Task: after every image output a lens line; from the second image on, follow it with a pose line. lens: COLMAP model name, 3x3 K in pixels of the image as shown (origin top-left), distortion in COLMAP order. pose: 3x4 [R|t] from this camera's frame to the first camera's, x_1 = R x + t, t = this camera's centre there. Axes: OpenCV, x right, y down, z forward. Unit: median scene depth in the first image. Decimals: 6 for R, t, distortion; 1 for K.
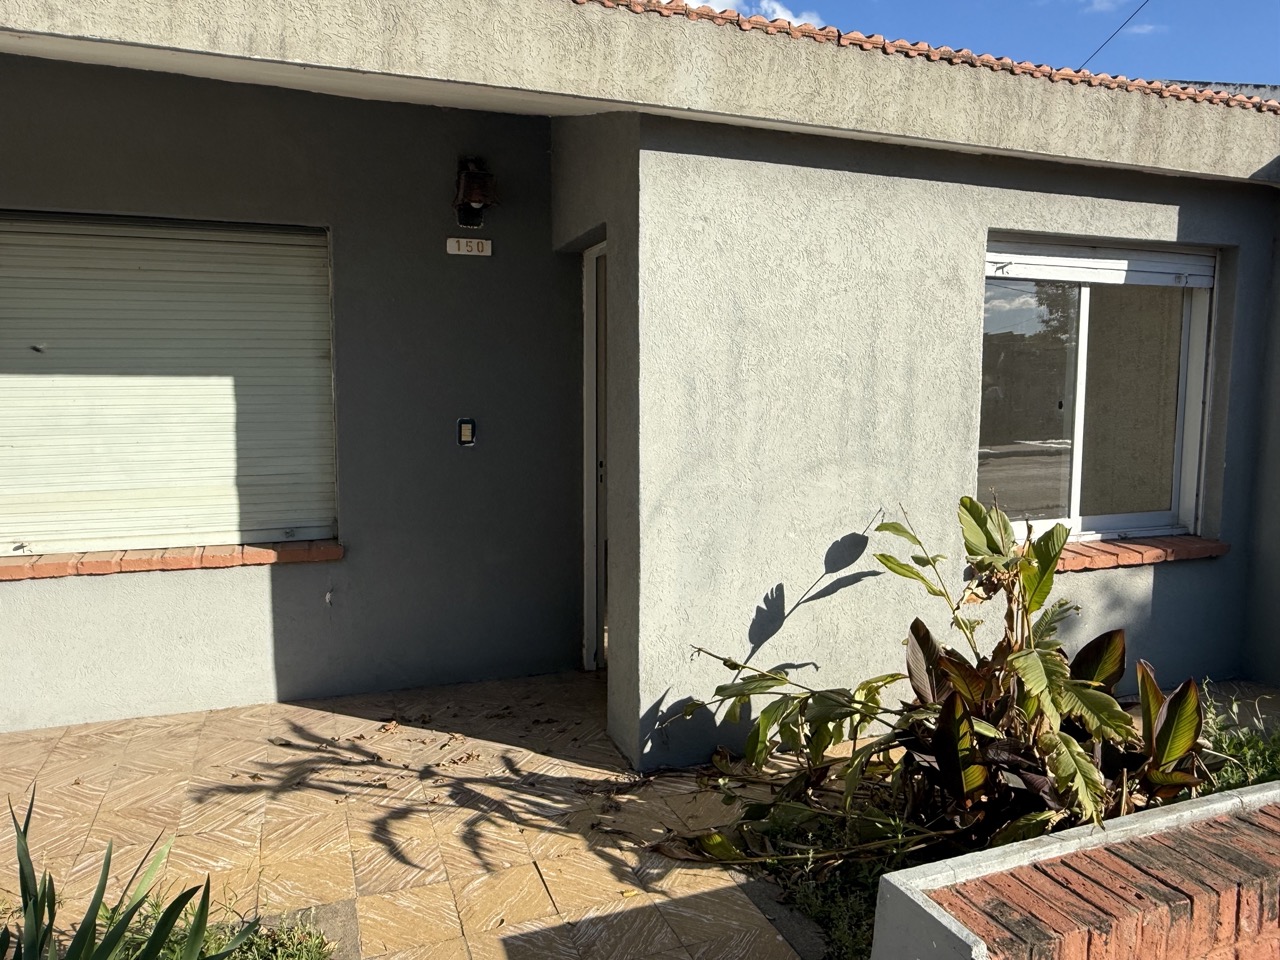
lens RADIAL K [[898.6, 0, 636.2], [0, 898.6, 475.6], [0, 0, 1]] dist [0.003695, -0.000173]
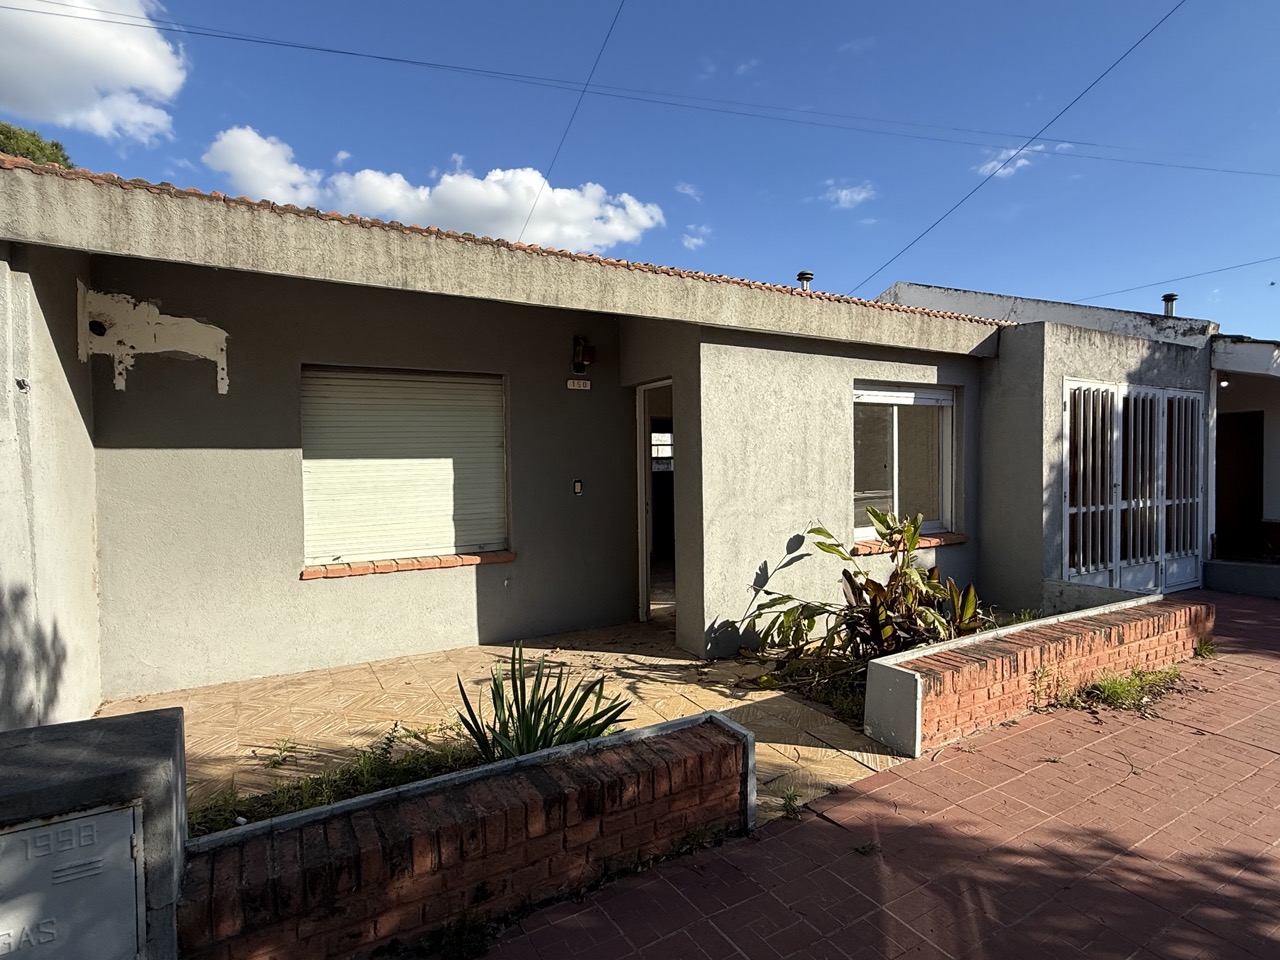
lens RADIAL K [[659.6, 0, 642.6], [0, 659.6, 483.8], [0, 0, 1]] dist [0.002999, -0.000620]
pose [[0.985841, -0.021212, 0.166335, -0.331564], [0.031768, 0.997629, -0.061058, 0.033955], [-0.164645, 0.065478, 0.984177, -0.363390]]
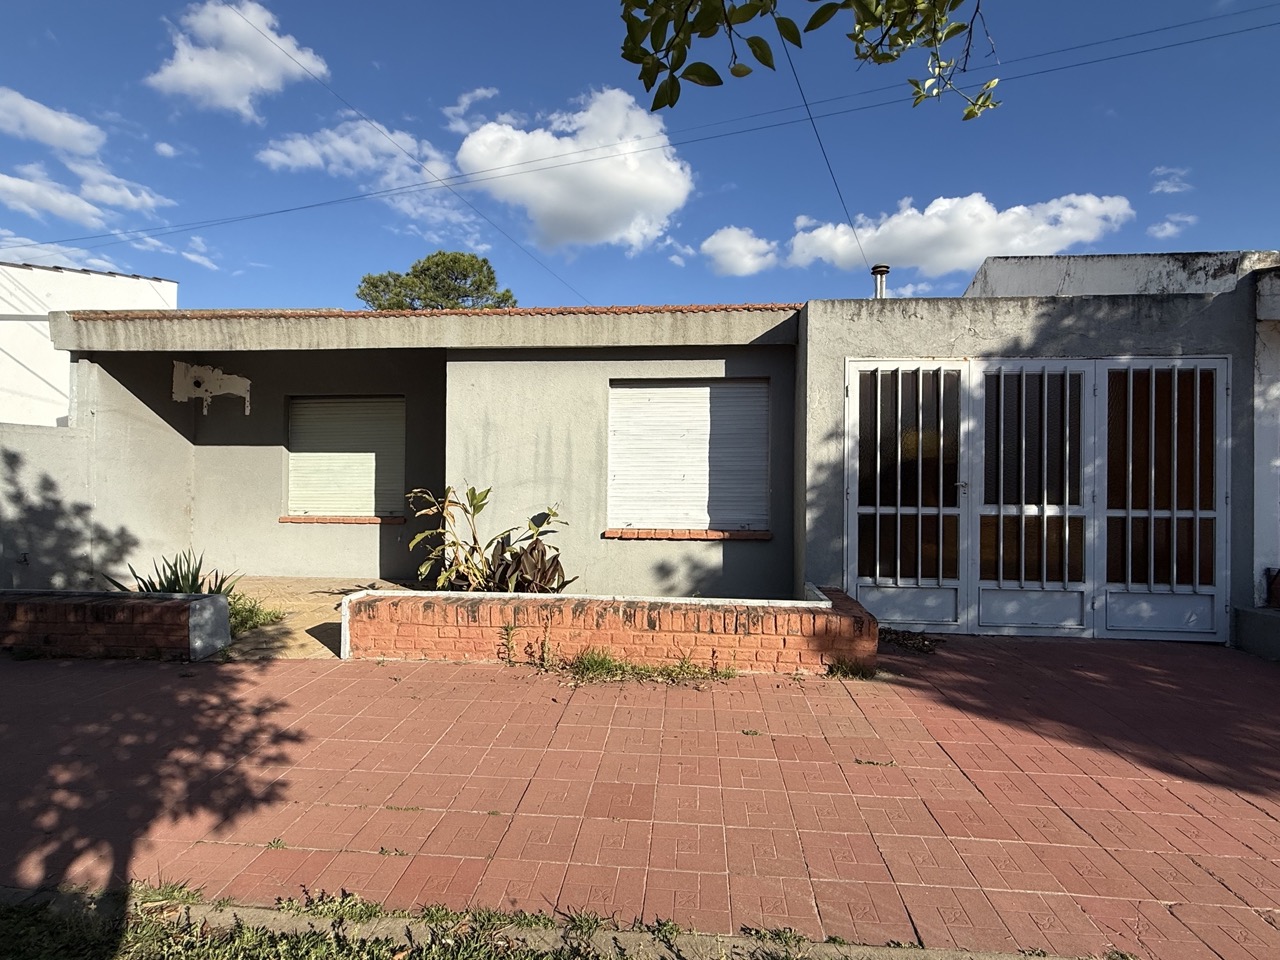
lens RADIAL K [[629.1, 0, 641.6], [0, 629.1, 481.7], [0, 0, 1]] dist [-0.000264, 0.001224]
pose [[0.903408, 0.002542, -0.428773, 1.173739], [-0.044375, 0.995167, -0.087596, 0.115337], [0.426479, 0.098162, 0.899155, -0.353658]]
